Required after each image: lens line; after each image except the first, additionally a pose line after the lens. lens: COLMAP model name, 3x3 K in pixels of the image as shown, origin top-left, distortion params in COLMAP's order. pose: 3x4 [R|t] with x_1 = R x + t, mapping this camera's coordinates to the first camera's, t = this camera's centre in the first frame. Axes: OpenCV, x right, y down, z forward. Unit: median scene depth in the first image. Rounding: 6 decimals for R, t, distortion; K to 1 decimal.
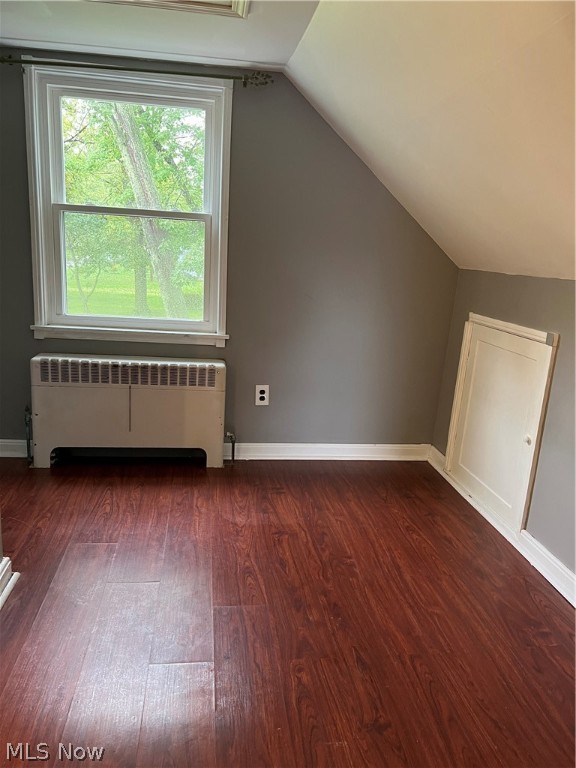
lens RADIAL K [[575.4, 0, 288.0], [0, 575.4, 384.0], [0, 0, 1]] dist [0.070708, -0.085348]
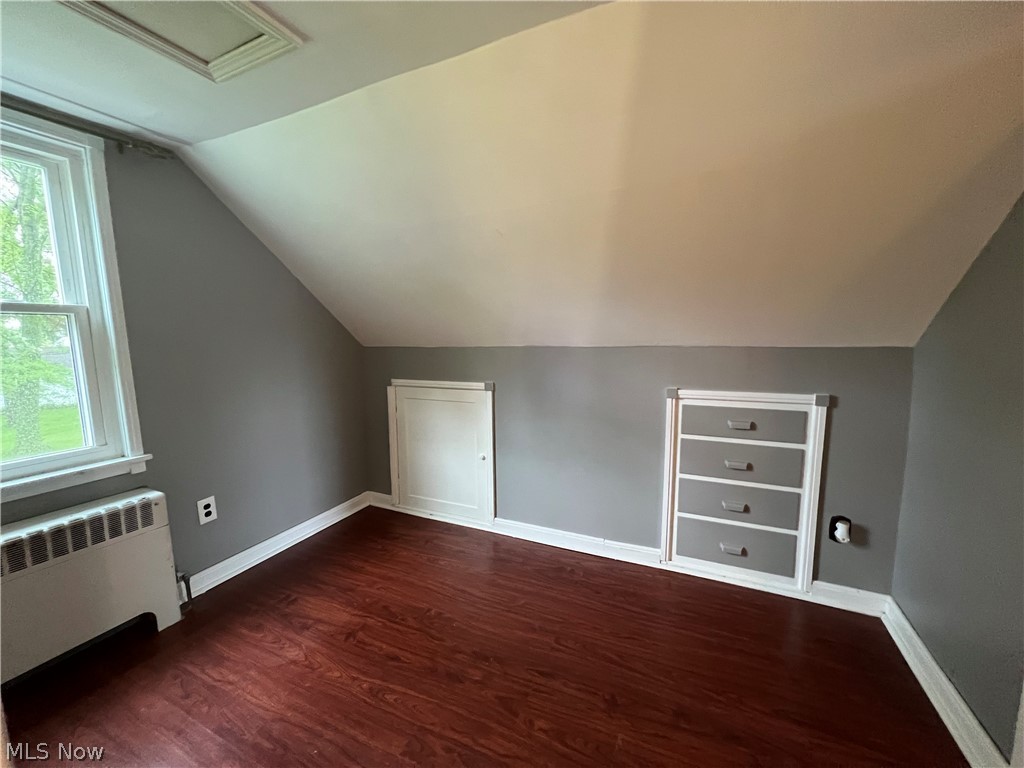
lens RADIAL K [[406.1, 0, 512.0], [0, 406.1, 384.0], [0, 0, 1]] dist [-0.000320, 0.000444]
pose [[0.539366, -0.167872, 0.825169, -0.318370], [0.237229, 0.970529, 0.042381, -0.096405], [-0.807965, 0.172895, 0.563294, 0.310324]]
